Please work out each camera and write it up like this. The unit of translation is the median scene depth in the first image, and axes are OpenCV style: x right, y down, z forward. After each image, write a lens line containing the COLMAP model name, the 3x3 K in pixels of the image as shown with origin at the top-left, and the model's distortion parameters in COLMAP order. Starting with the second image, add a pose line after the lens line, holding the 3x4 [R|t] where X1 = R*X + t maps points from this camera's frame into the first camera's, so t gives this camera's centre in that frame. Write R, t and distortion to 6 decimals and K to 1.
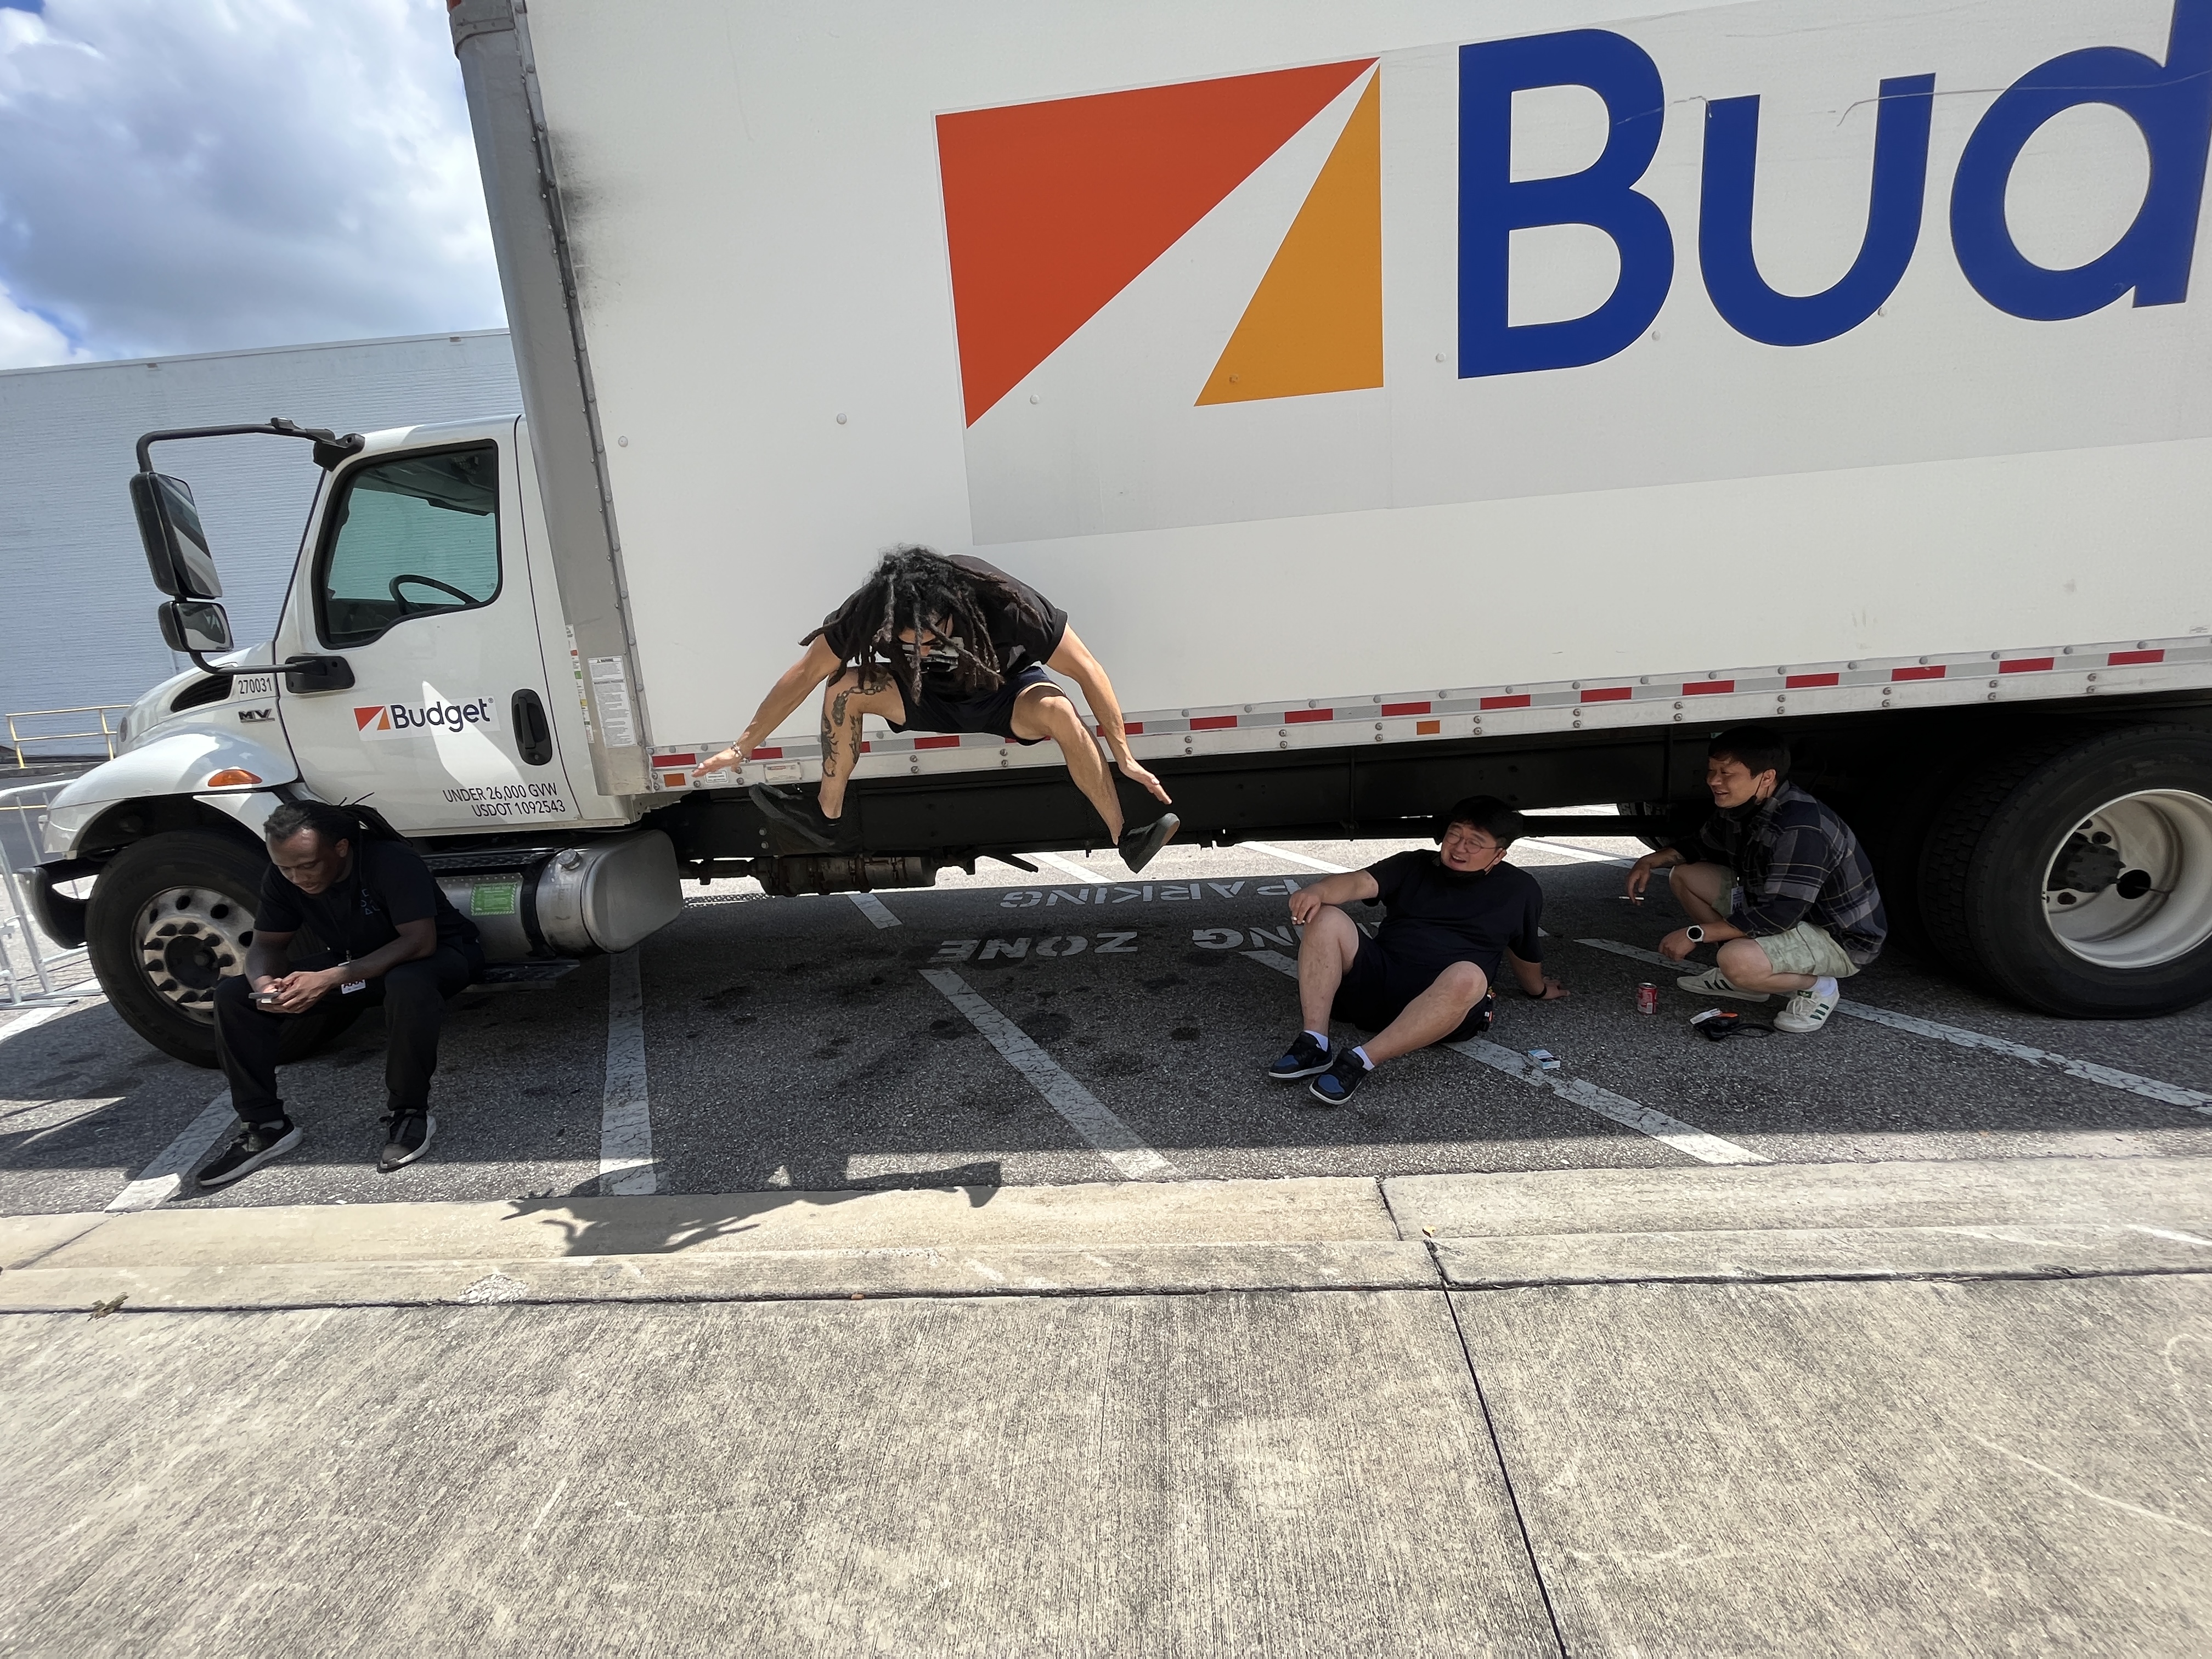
lens RADIAL K [[891.9, 0, 1106.0], [0, 891.9, 829.5], [0, 0, 1]] dist [-0.002454, -0.000600]
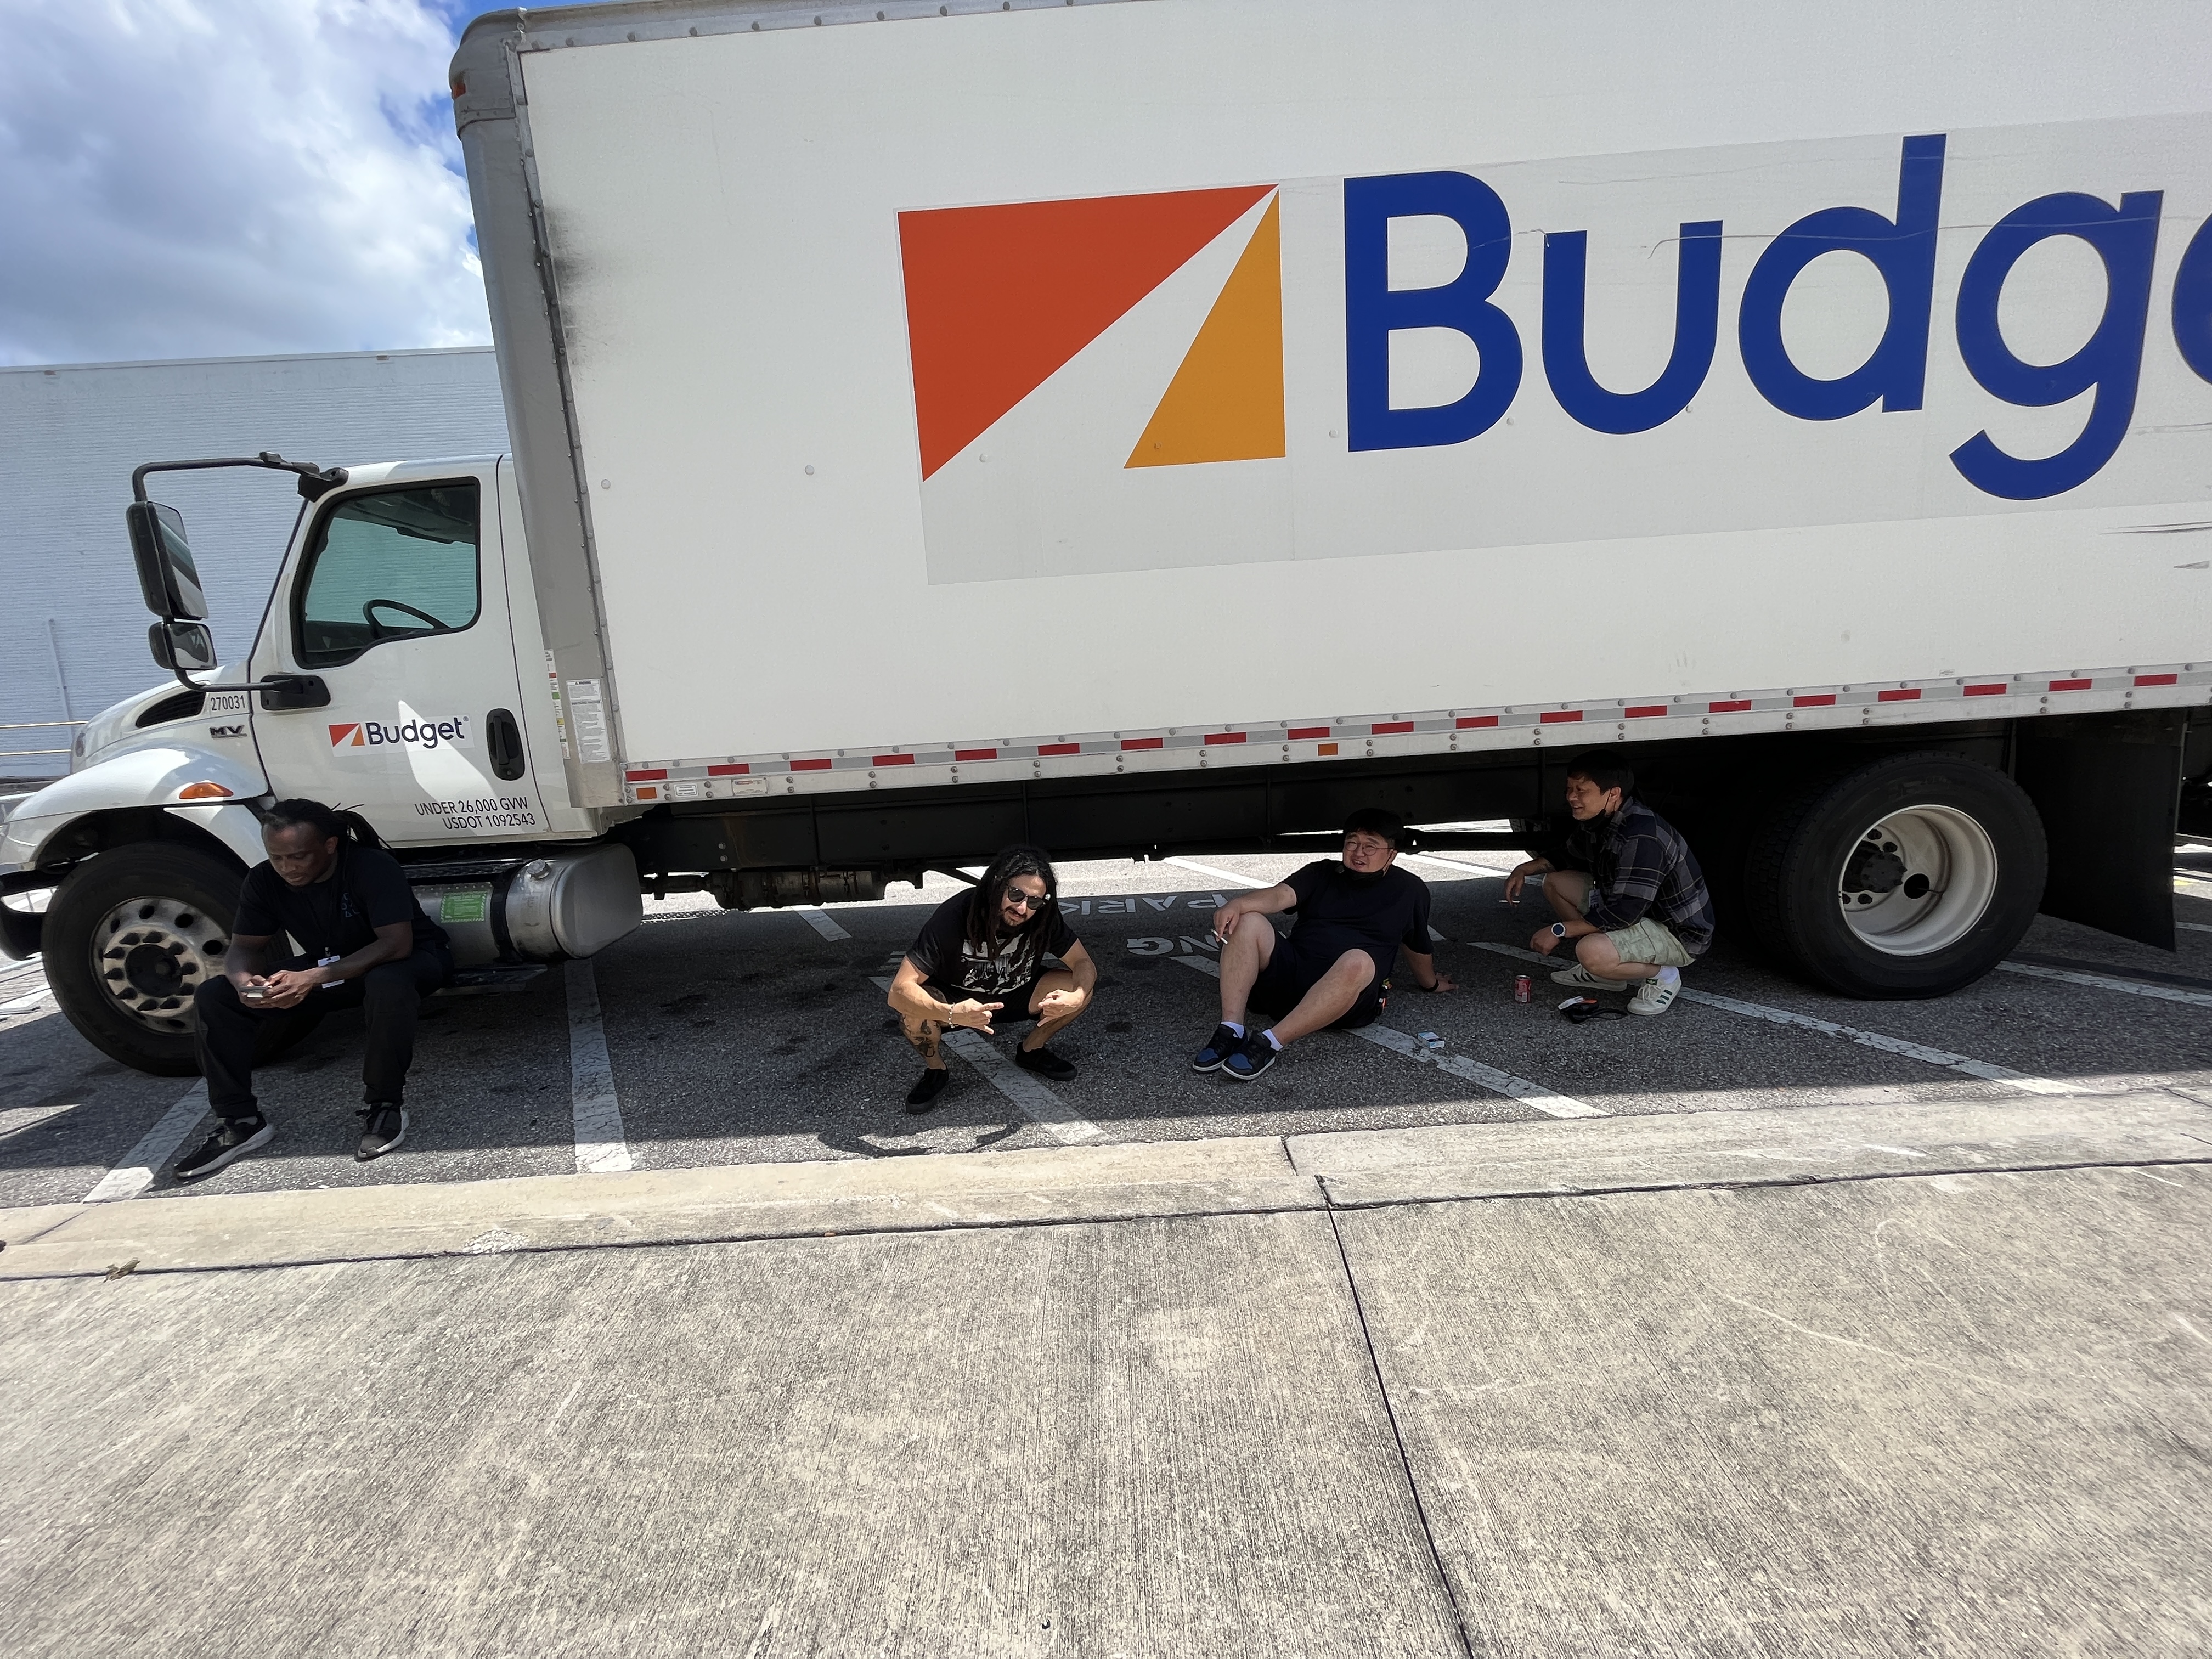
lens RADIAL K [[889.1, 0, 1106.0], [0, 889.1, 829.5], [0, 0, 1]] dist [-0.001932, -0.000776]
pose [[0.997753, 0.001134, 0.066997, -0.000573], [0.001092, 0.999449, -0.033174, 0.029115], [-0.066998, 0.033172, 0.997202, -0.131382]]
